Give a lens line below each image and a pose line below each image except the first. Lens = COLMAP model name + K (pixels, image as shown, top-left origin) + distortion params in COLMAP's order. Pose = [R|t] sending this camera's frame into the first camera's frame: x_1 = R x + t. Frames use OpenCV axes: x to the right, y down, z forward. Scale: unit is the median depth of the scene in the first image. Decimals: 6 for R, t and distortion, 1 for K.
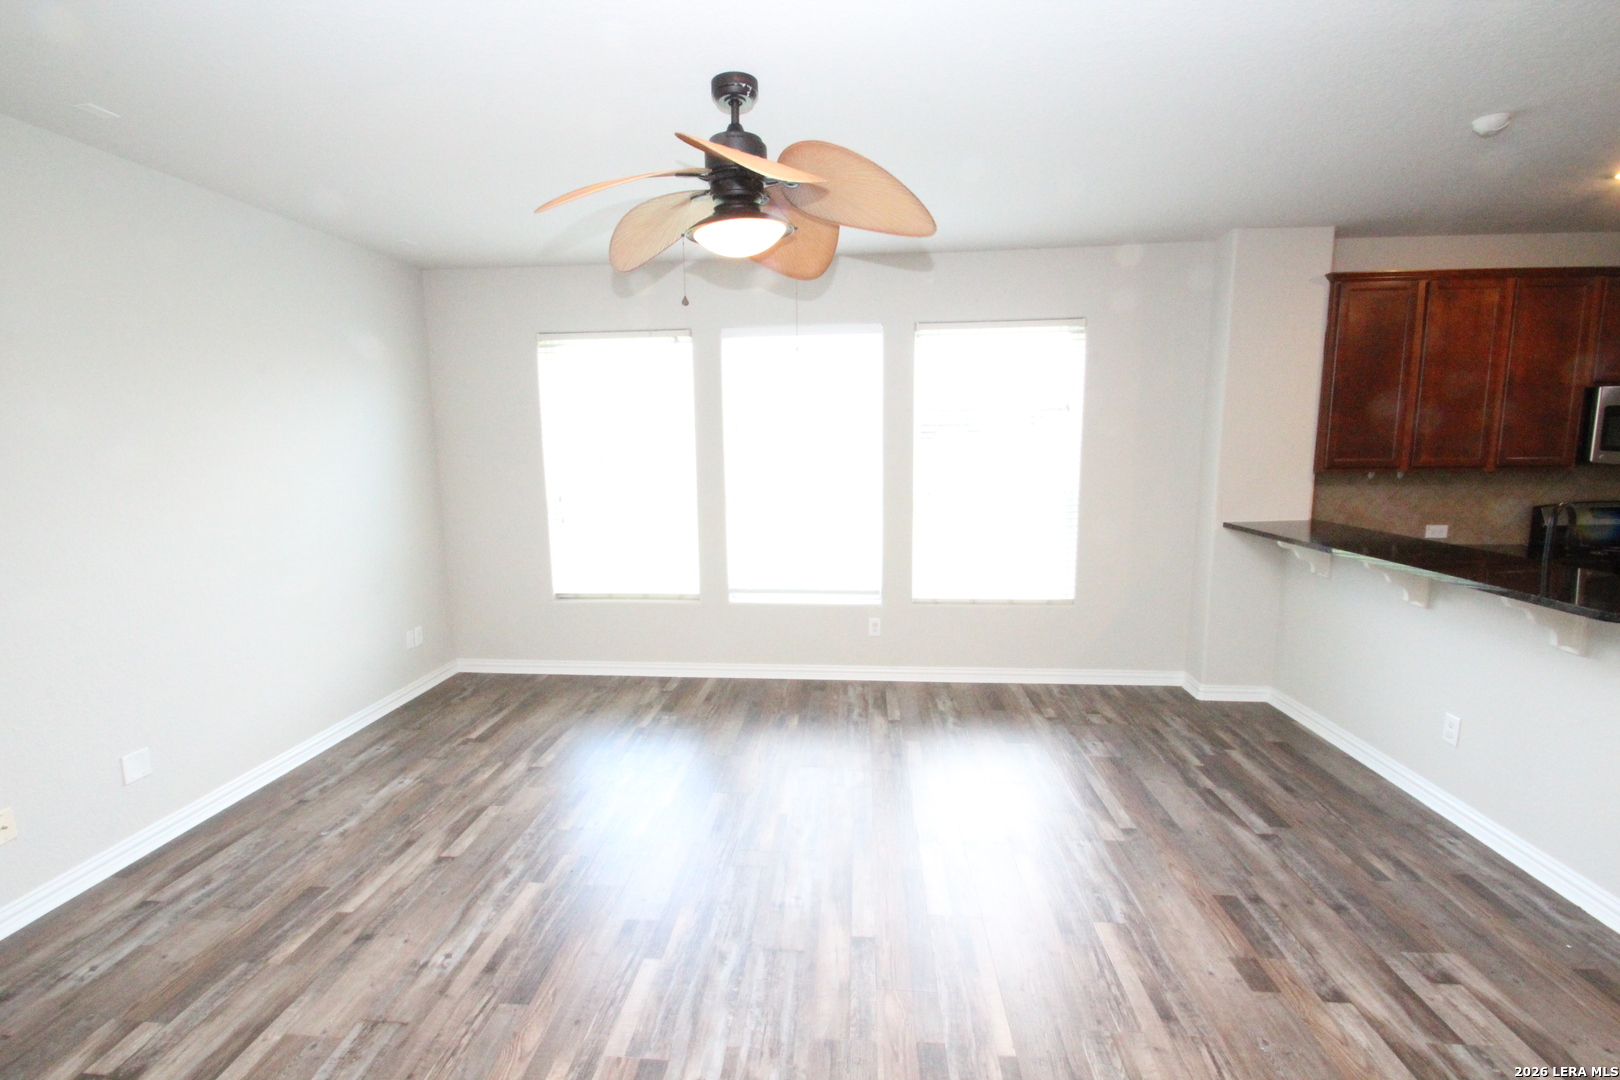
lens RADIAL K [[748.6, 0, 790.6], [0, 748.6, 560.0], [0, 0, 1]] dist [0.007413, -0.012305]
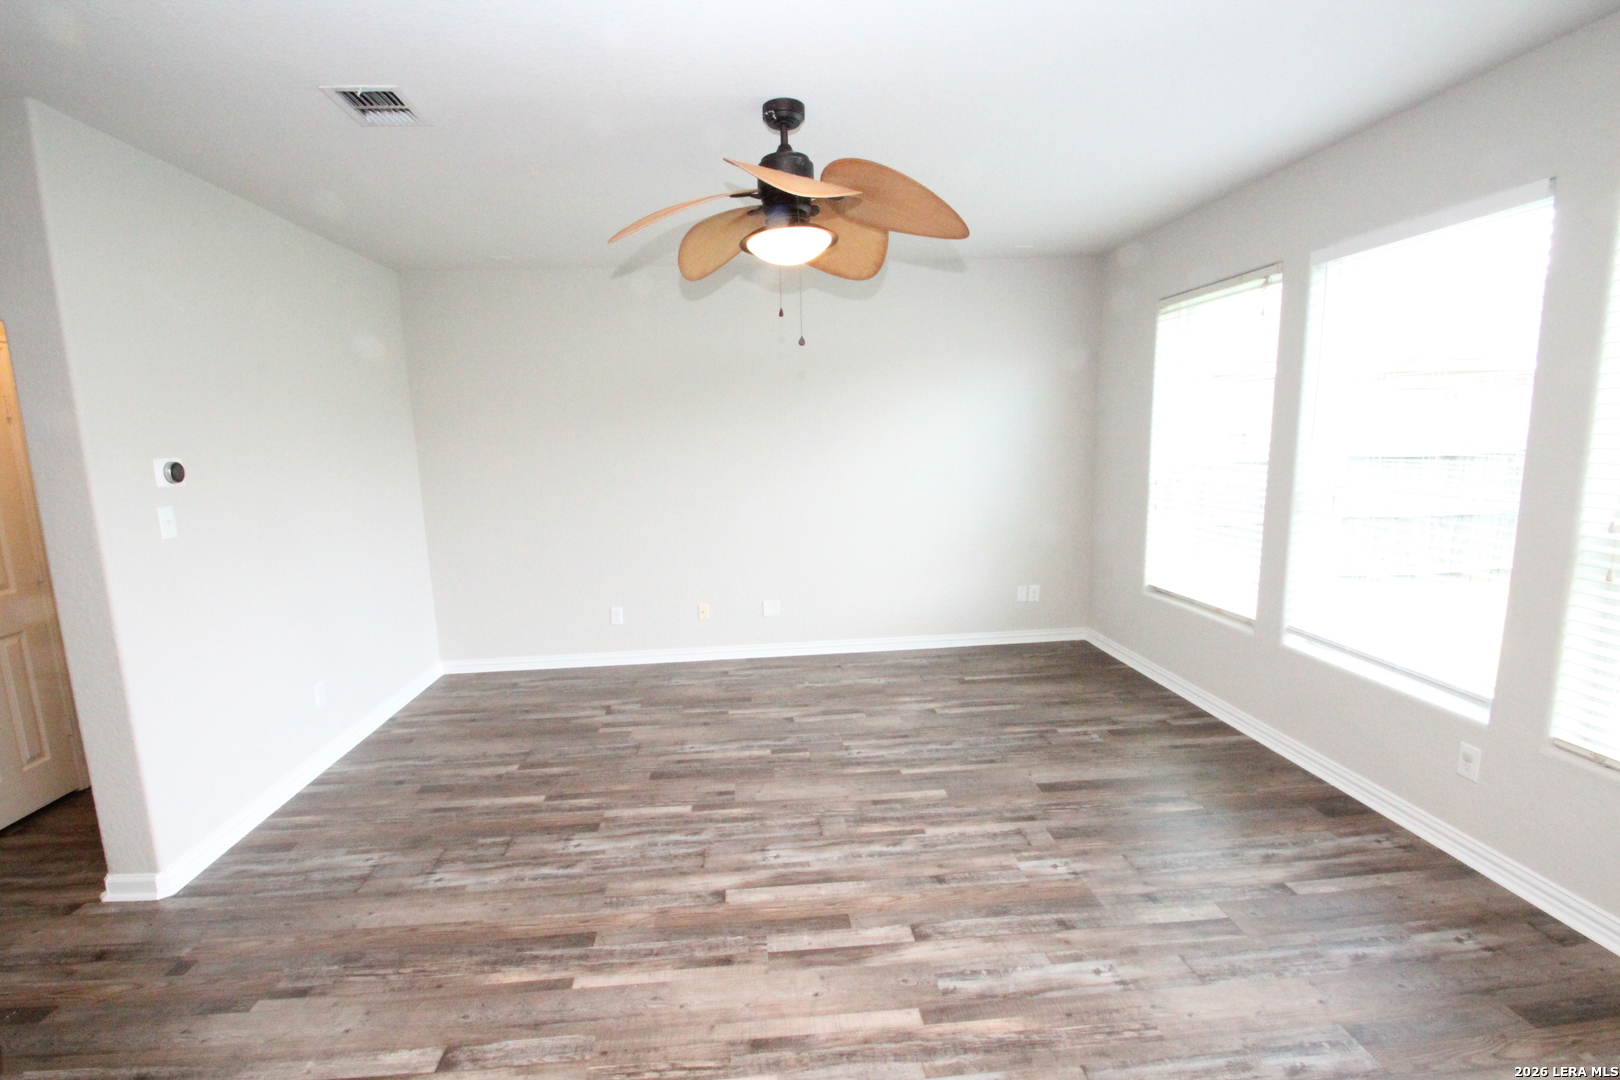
lens RADIAL K [[748.6, 0, 790.6], [0, 748.6, 560.0], [0, 0, 1]] dist [0.007413, -0.012305]
pose [[0.162043, 0.169800, -0.972065, 0.706967], [-0.121555, 0.981016, 0.151100, -0.098616], [0.979268, 0.093675, 0.179606, 0.554541]]
